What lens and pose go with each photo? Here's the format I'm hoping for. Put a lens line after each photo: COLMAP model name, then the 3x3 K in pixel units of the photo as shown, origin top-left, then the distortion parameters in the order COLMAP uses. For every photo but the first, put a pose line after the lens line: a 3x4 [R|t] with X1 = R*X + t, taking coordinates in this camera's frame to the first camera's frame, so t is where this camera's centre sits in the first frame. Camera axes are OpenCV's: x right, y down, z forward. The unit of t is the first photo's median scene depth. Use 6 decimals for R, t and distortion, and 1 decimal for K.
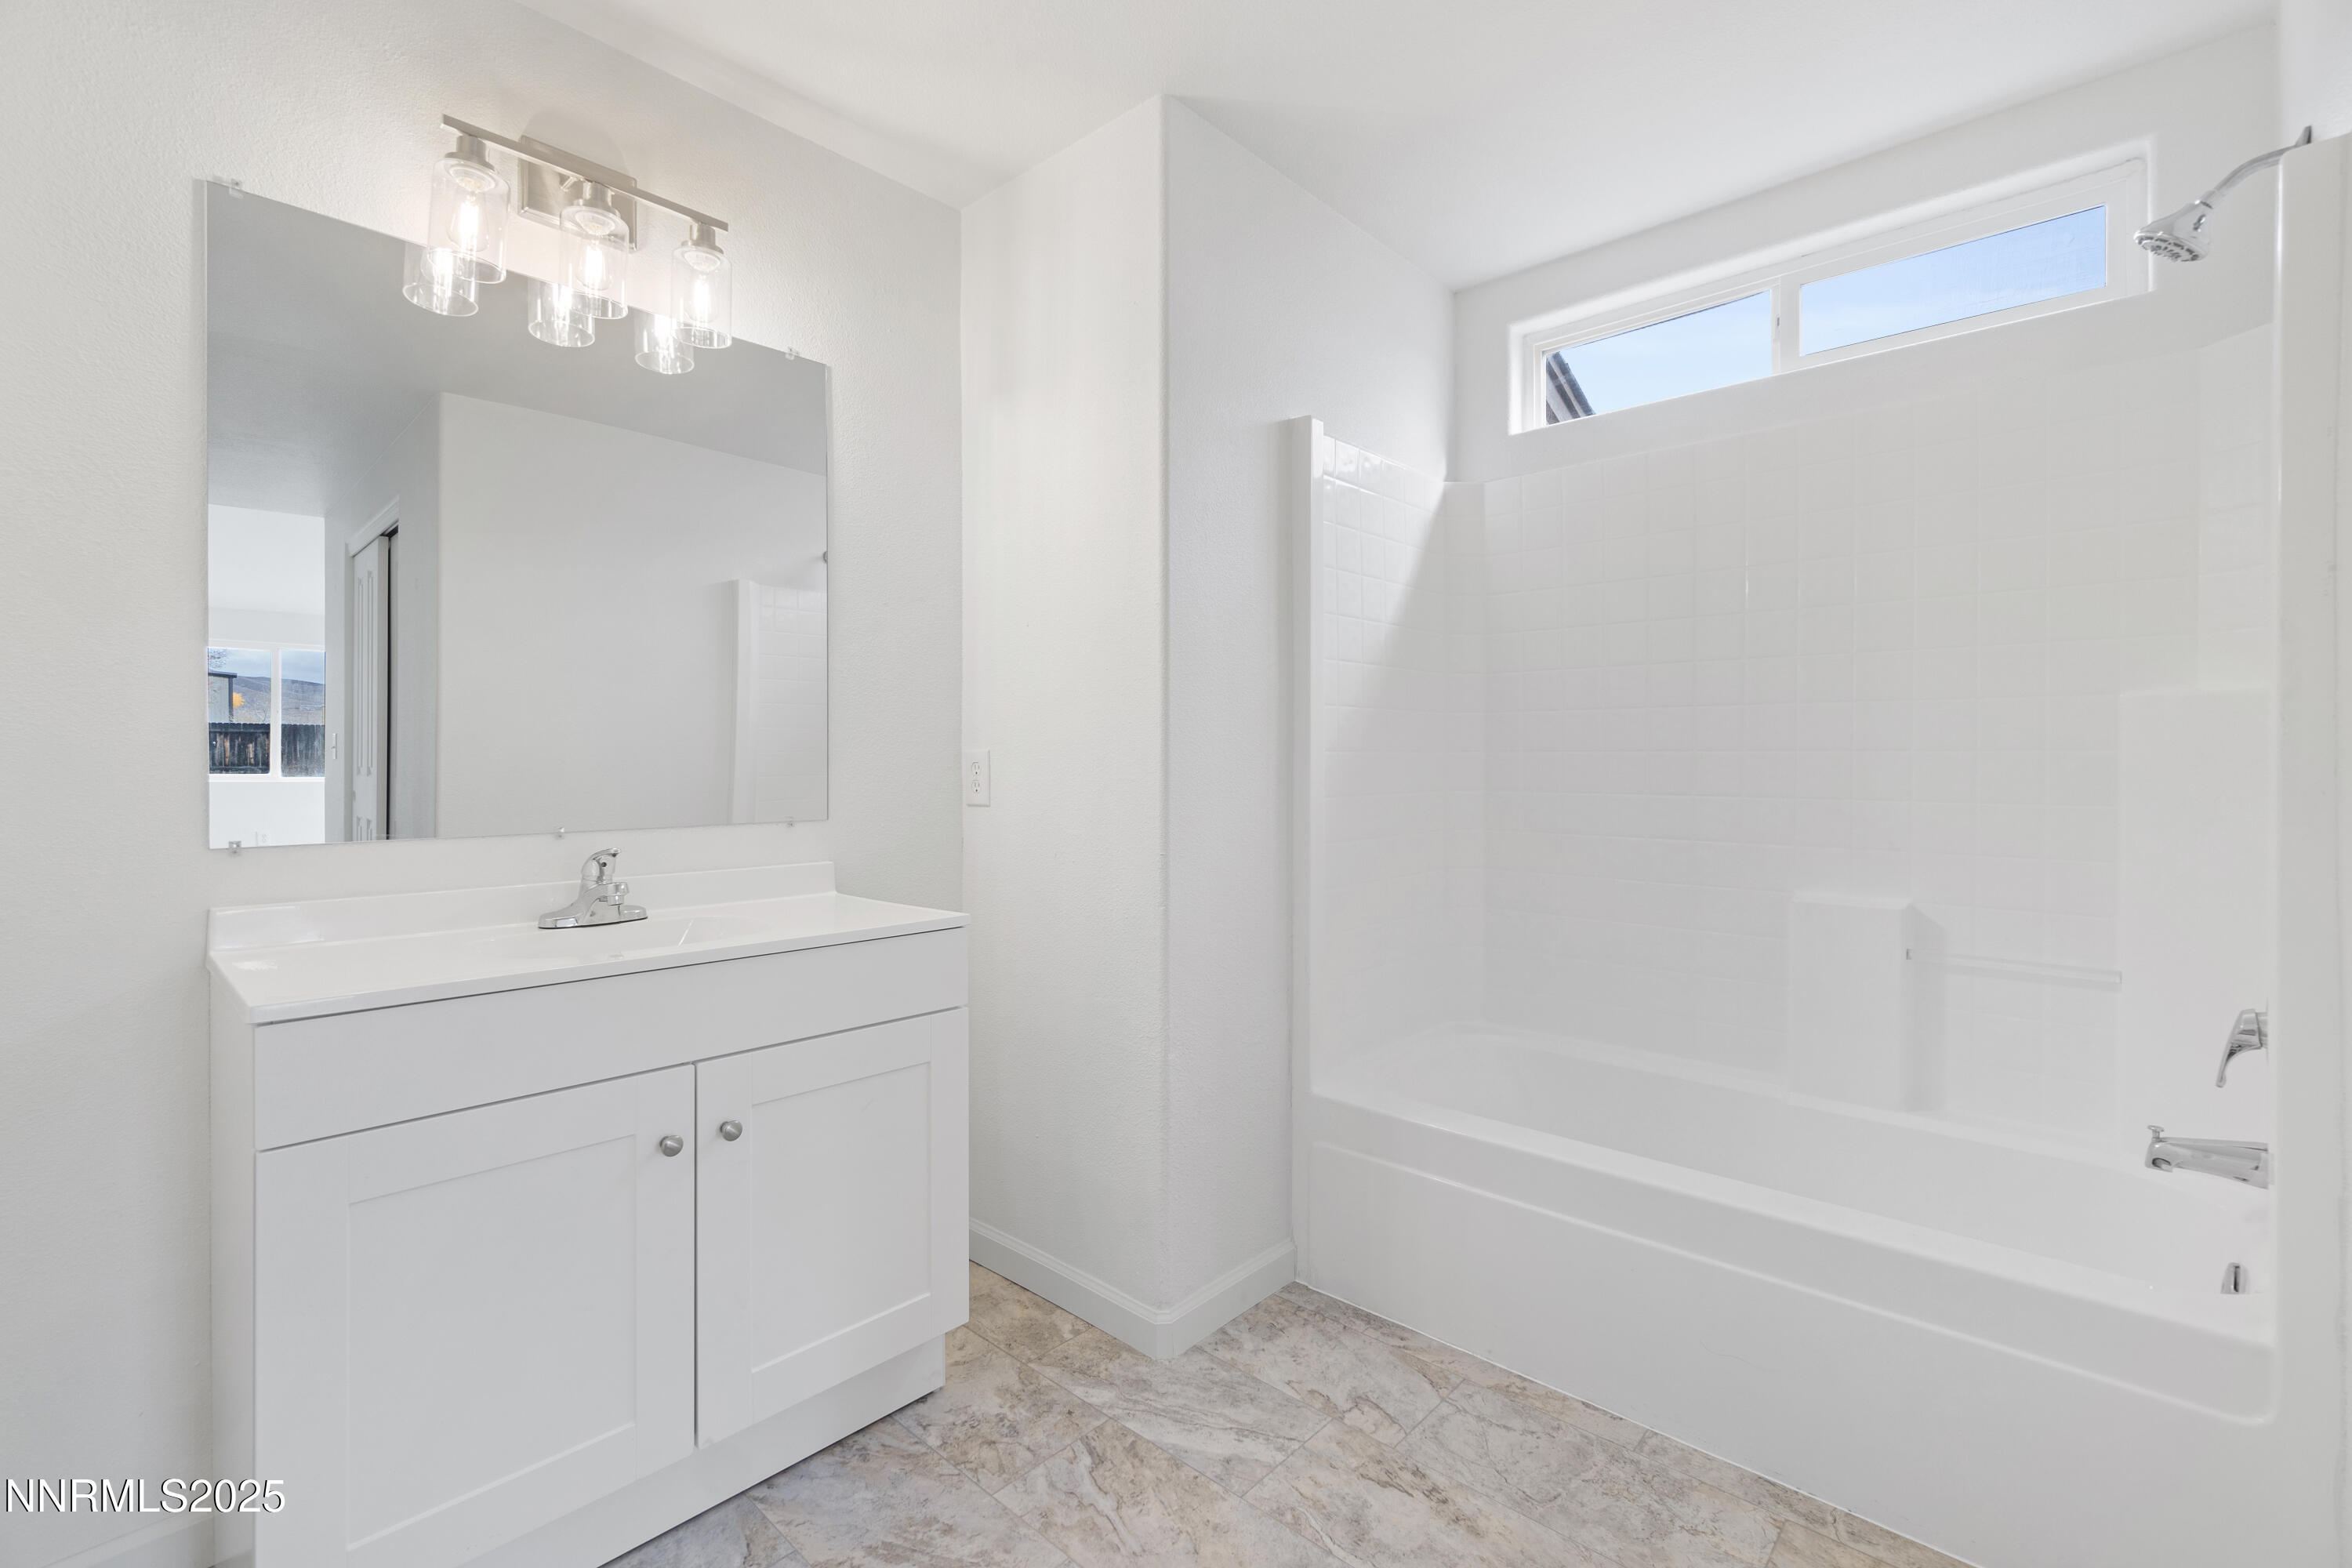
lens RADIAL K [[1016.6, 0, 1175.7], [0, 1016.6, 761.7], [0, 0, 1]] dist [-0.002148, 0.000016]
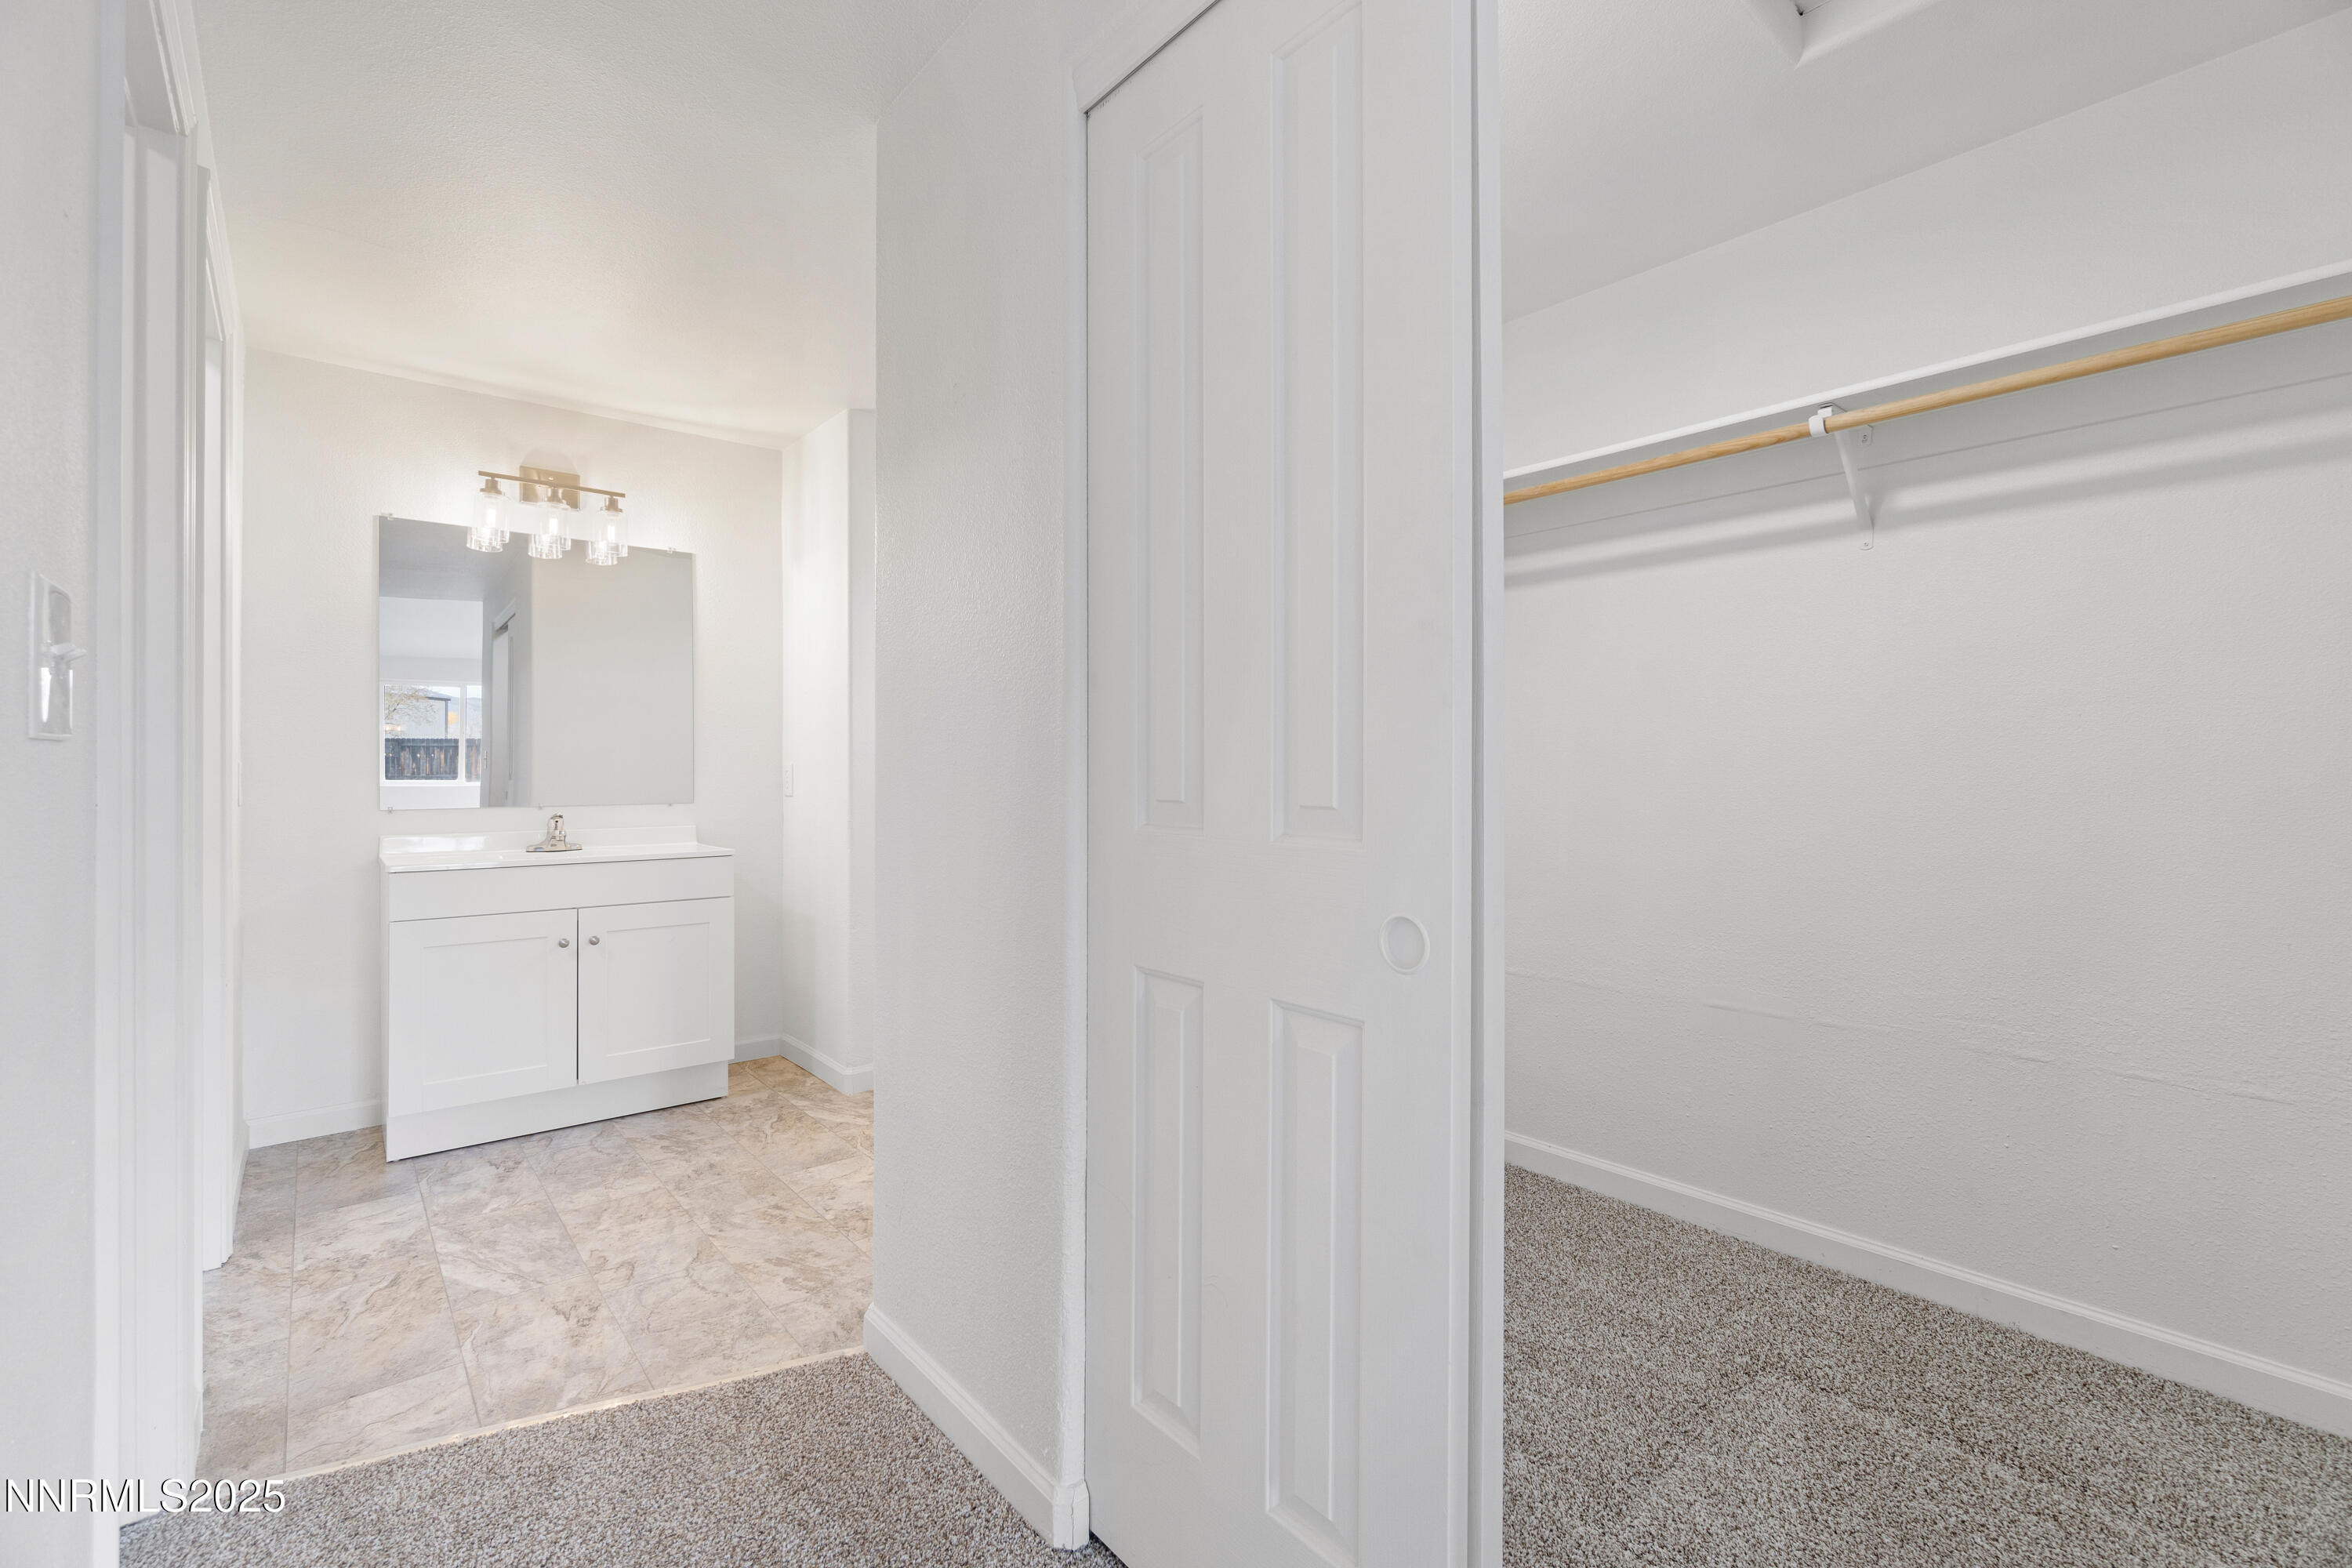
lens RADIAL K [[1016.6, 0, 1175.7], [0, 1016.6, 761.7], [0, 0, 1]] dist [-0.002148, 0.000016]
pose [[0.990842, -0.005859, -0.134900, 0.873212], [0.005456, 0.999979, -0.003356, -0.006201], [0.134917, 0.002589, 0.990854, -0.790777]]
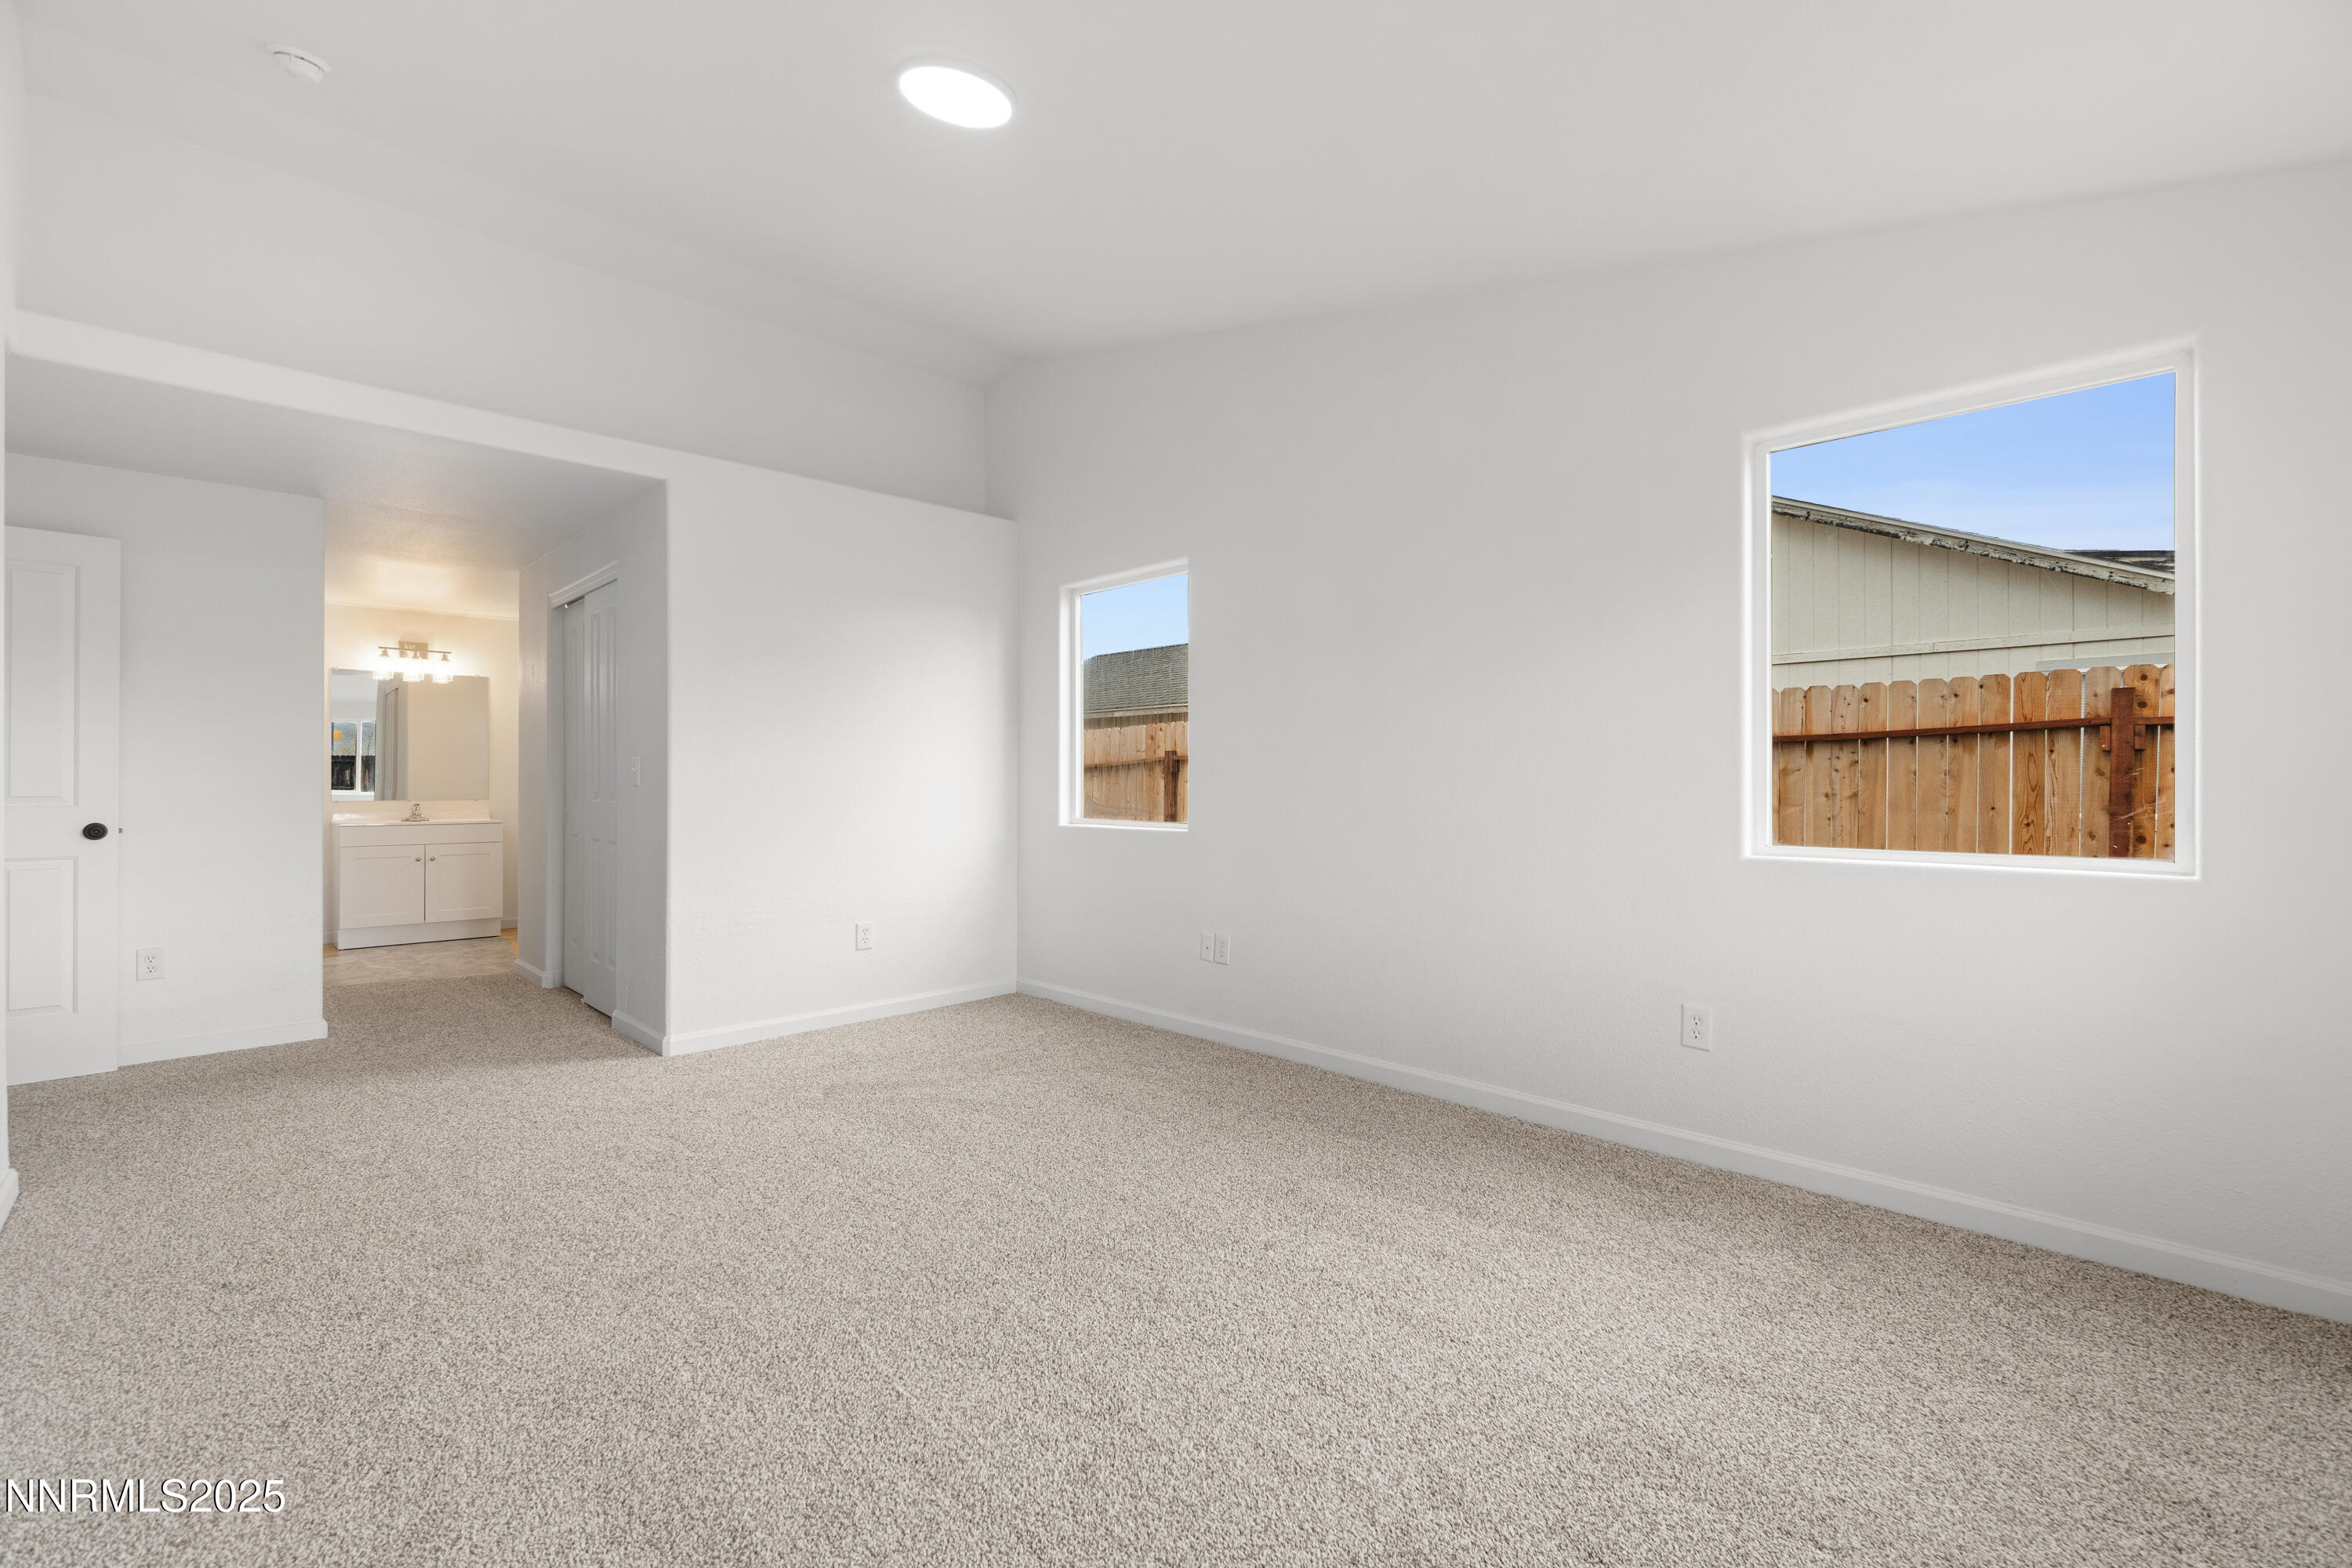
lens RADIAL K [[1024.5, 0, 1160.6], [0, 1024.5, 787.8], [0, 0, 1]] dist [0.002303, 0.000715]
pose [[0.997101, 0.000343, -0.076093, 2.751731], [-0.000074, 0.999994, 0.003534, 0.000307], [0.076093, -0.003518, 0.997094, -2.932812]]
